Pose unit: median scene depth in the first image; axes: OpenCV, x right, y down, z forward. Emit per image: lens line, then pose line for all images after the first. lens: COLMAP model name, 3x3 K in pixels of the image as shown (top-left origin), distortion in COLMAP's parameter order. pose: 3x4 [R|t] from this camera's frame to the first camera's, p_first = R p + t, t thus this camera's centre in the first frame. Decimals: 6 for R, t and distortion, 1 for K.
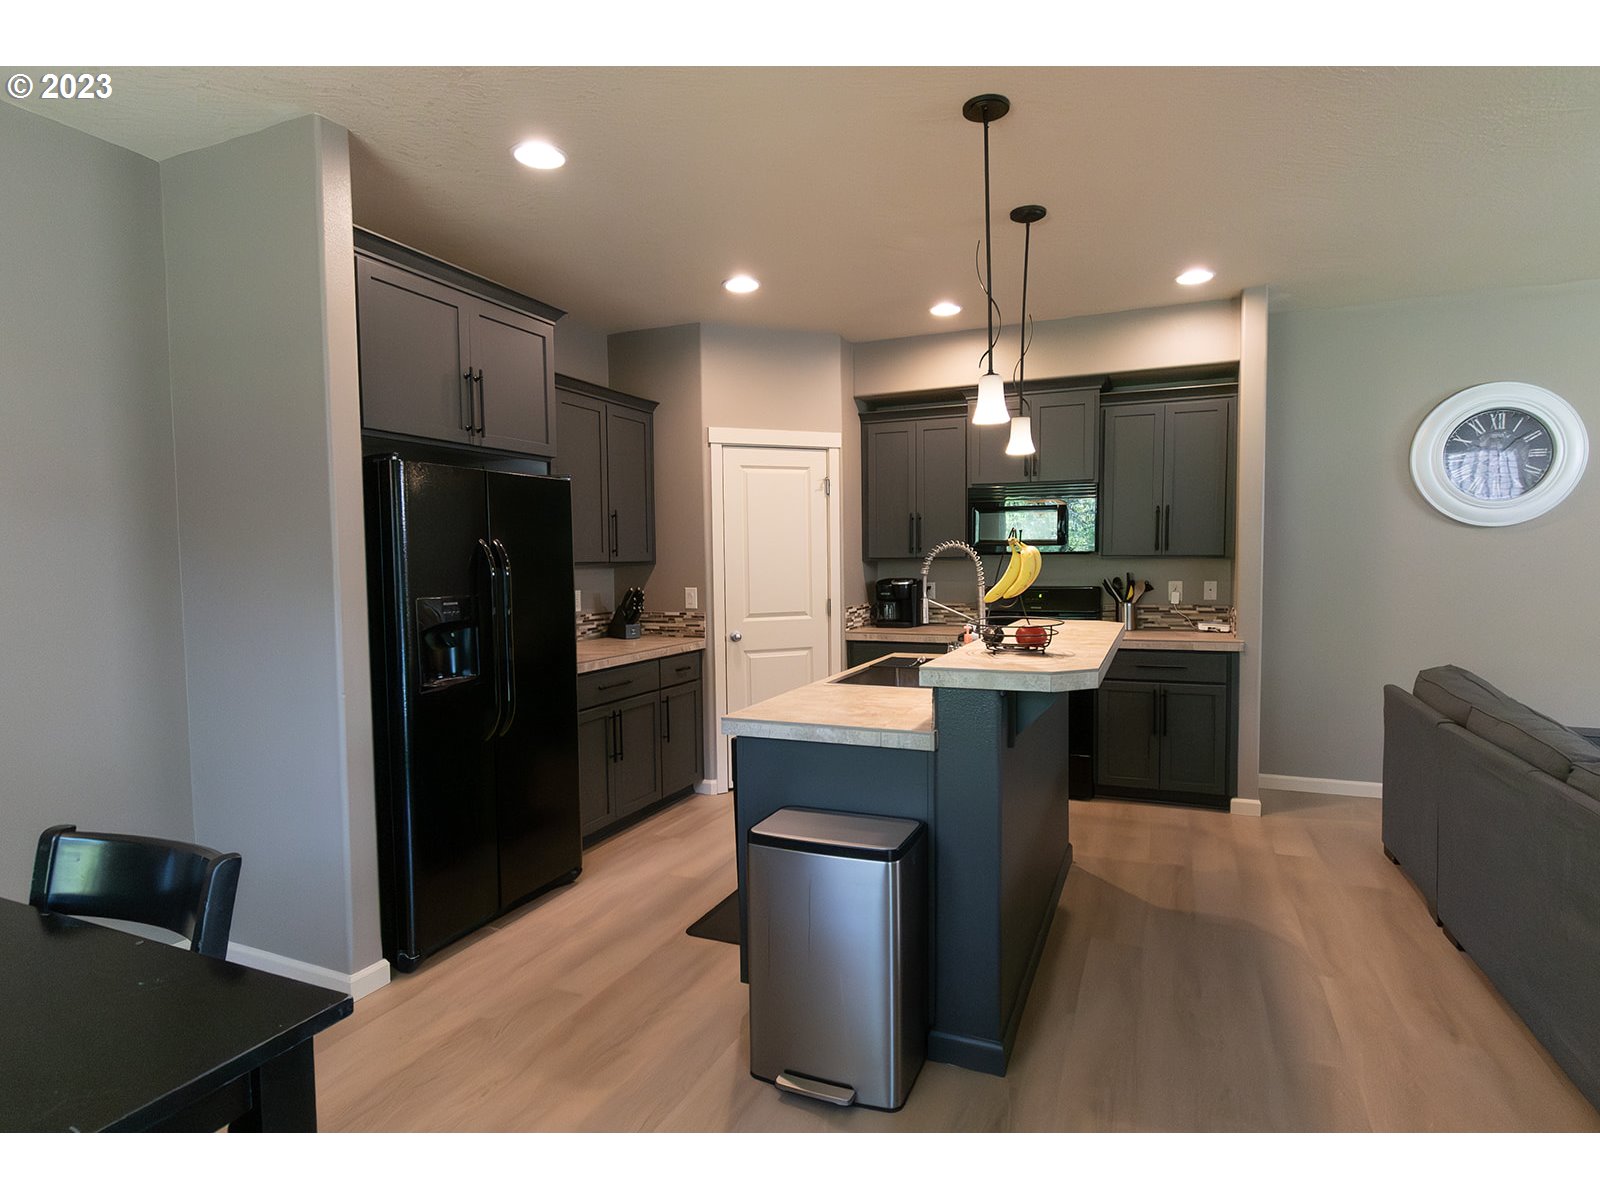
lens RADIAL K [[794.1, 0, 800.0], [0, 794.1, 600.0], [0, 0, 1]] dist [0.000223, -0.000468]
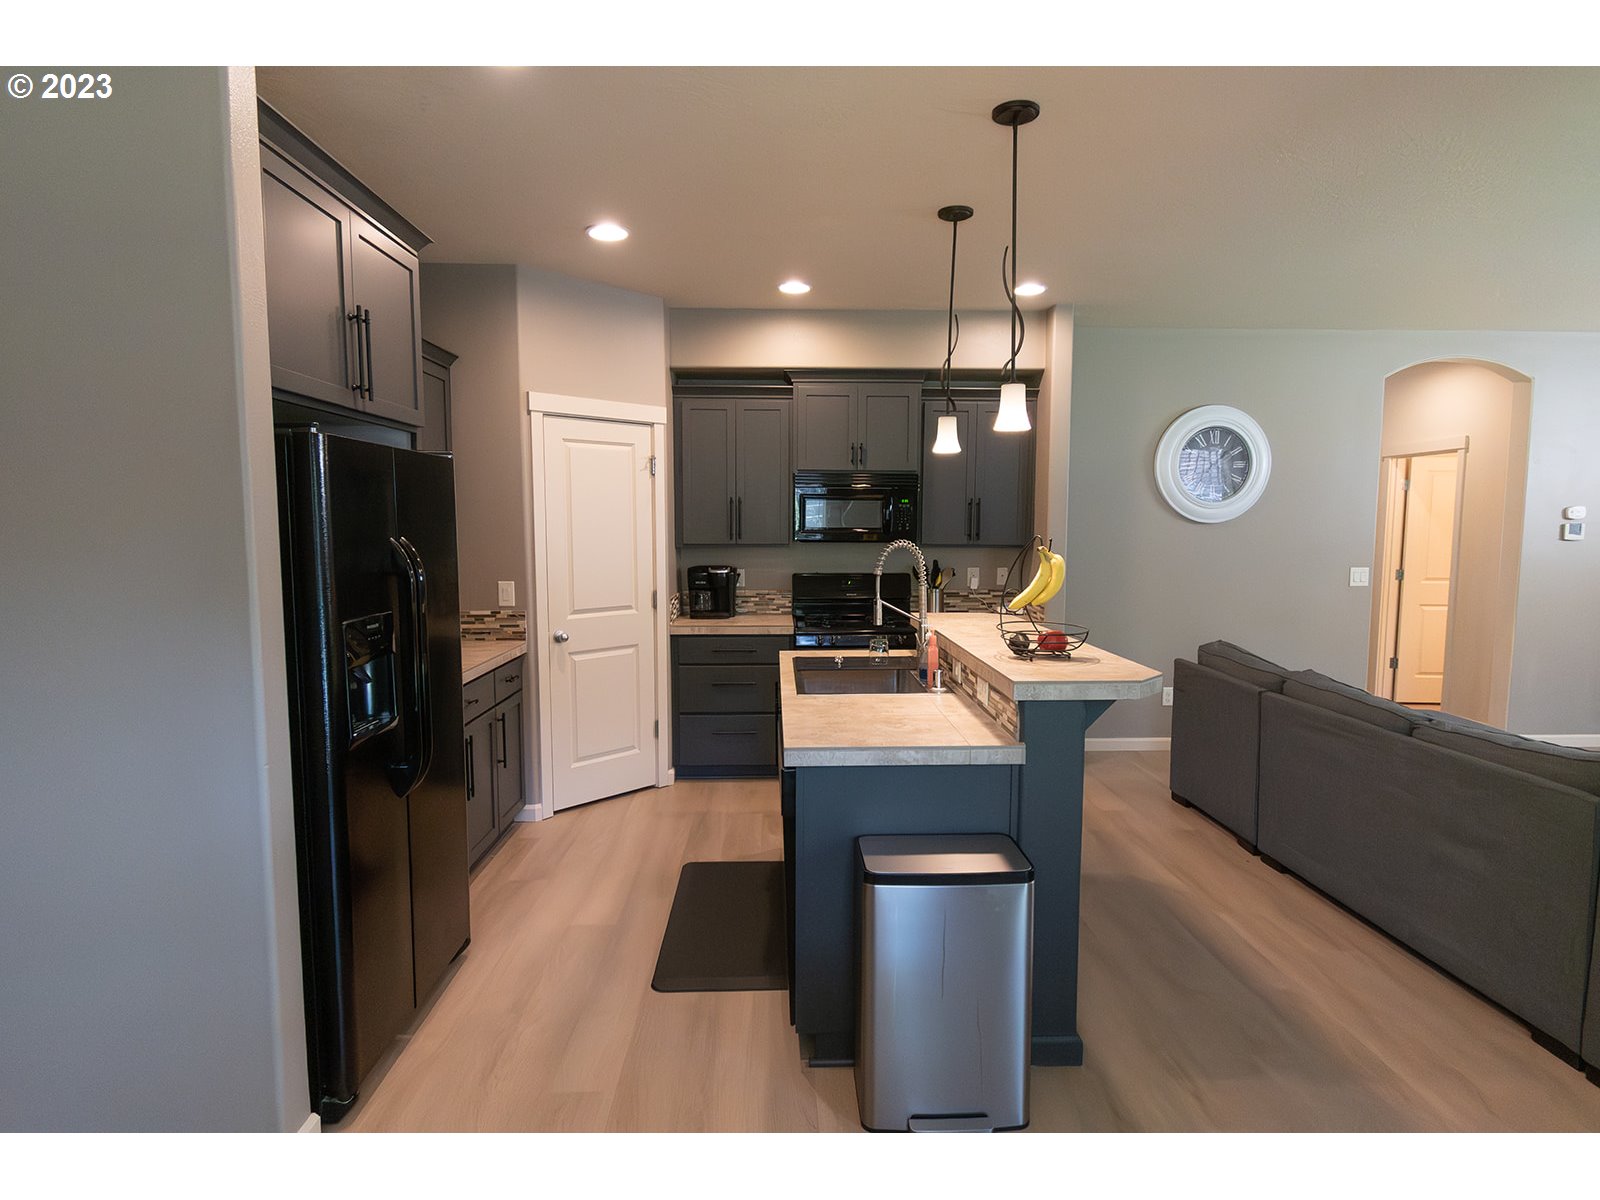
lens RADIAL K [[834.9, 0, 800.0], [0, 834.9, 600.0], [0, 0, 1]] dist [-0.001662, -0.001139]
pose [[0.915765, -0.023974, 0.401000, -0.211994], [0.011056, 0.999344, 0.034496, -0.023377], [-0.401563, -0.027157, 0.915429, 0.064794]]
